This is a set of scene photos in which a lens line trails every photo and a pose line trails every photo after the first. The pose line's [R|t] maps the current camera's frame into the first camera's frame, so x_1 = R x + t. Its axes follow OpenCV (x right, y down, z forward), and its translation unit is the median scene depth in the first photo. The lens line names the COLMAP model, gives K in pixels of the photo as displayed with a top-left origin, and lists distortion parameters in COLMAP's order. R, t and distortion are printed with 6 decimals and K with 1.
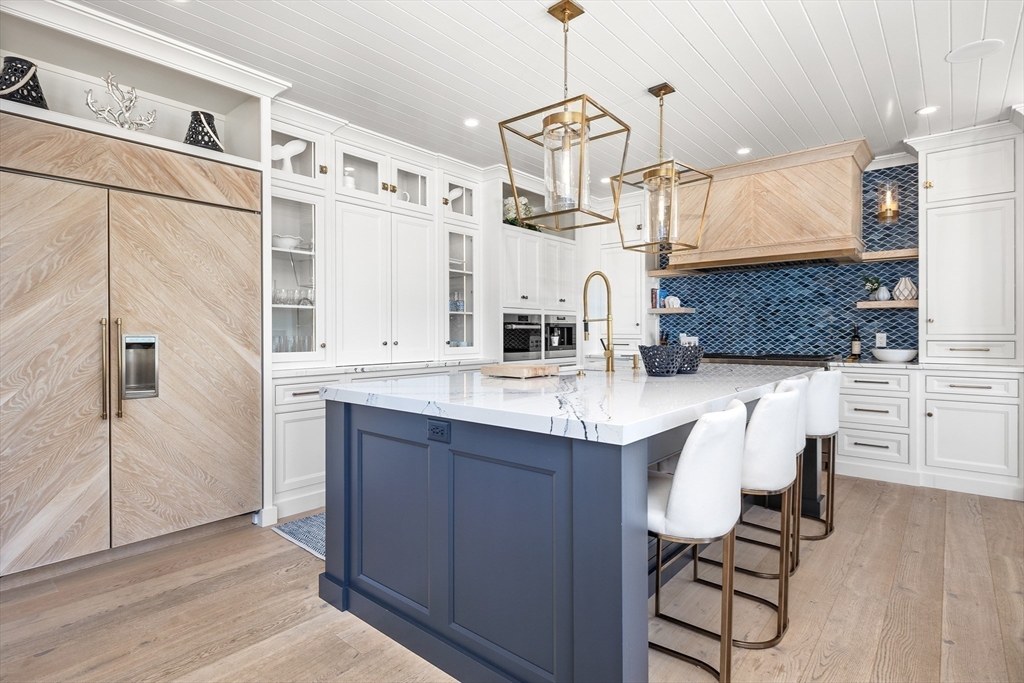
lens RADIAL K [[506.8, 0, 513.0], [0, 506.8, 337.3], [0, 0, 1]] dist [-0.002850, -0.001095]
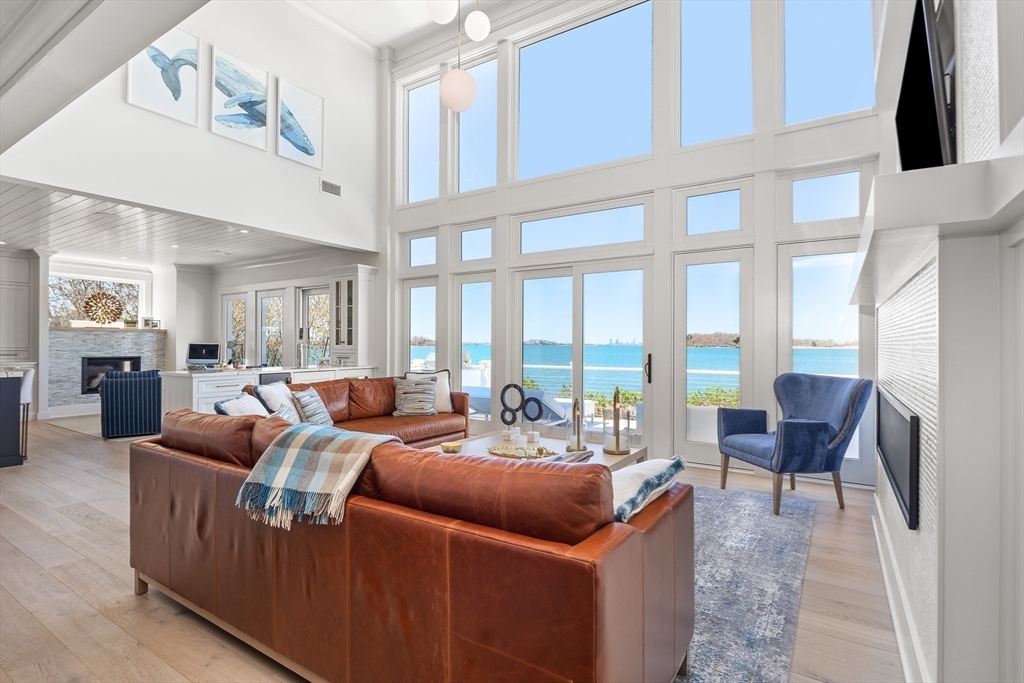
lens RADIAL K [[506.8, 0, 508.8], [0, 506.8, 343.7], [0, 0, 1]] dist [-0.002850, -0.001095]
pose [[-0.135005, 0.005798, 0.990828, -1.590316], [0.003222, 0.999980, -0.005412, -0.004286], [-0.990840, 0.002462, -0.135021, -0.843194]]
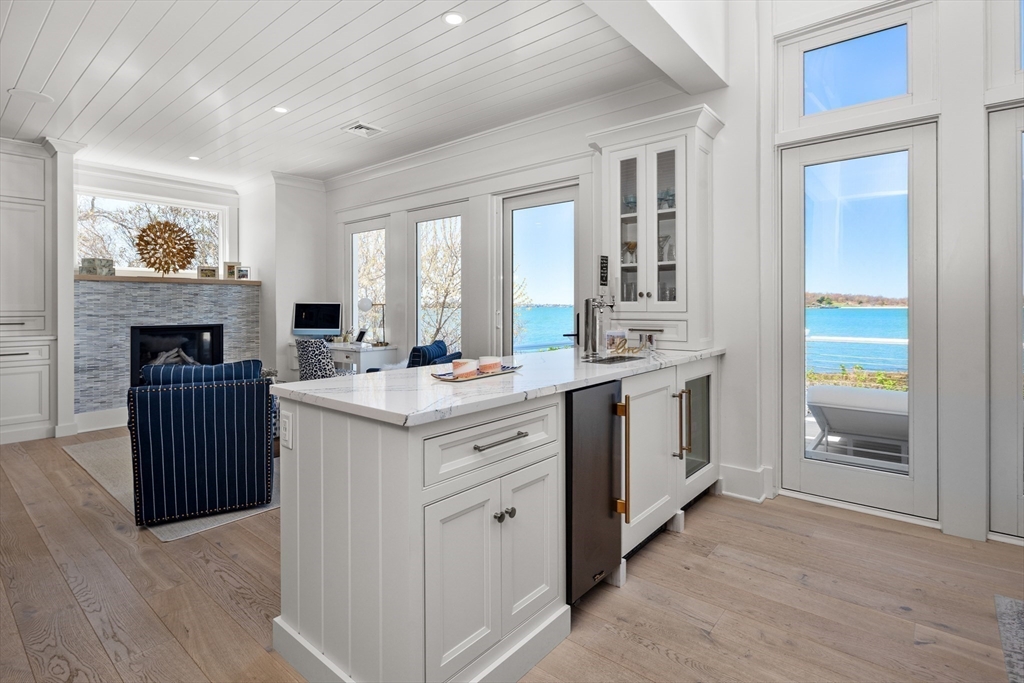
lens RADIAL K [[506.8, 0, 501.1], [0, 506.8, 307.3], [0, 0, 1]] dist [-0.002850, -0.001095]
pose [[-0.006634, 0.002842, 0.999974, -0.325250], [0.009329, 0.999953, -0.002780, -0.000292], [-0.999934, 0.009310, -0.006660, -0.169124]]
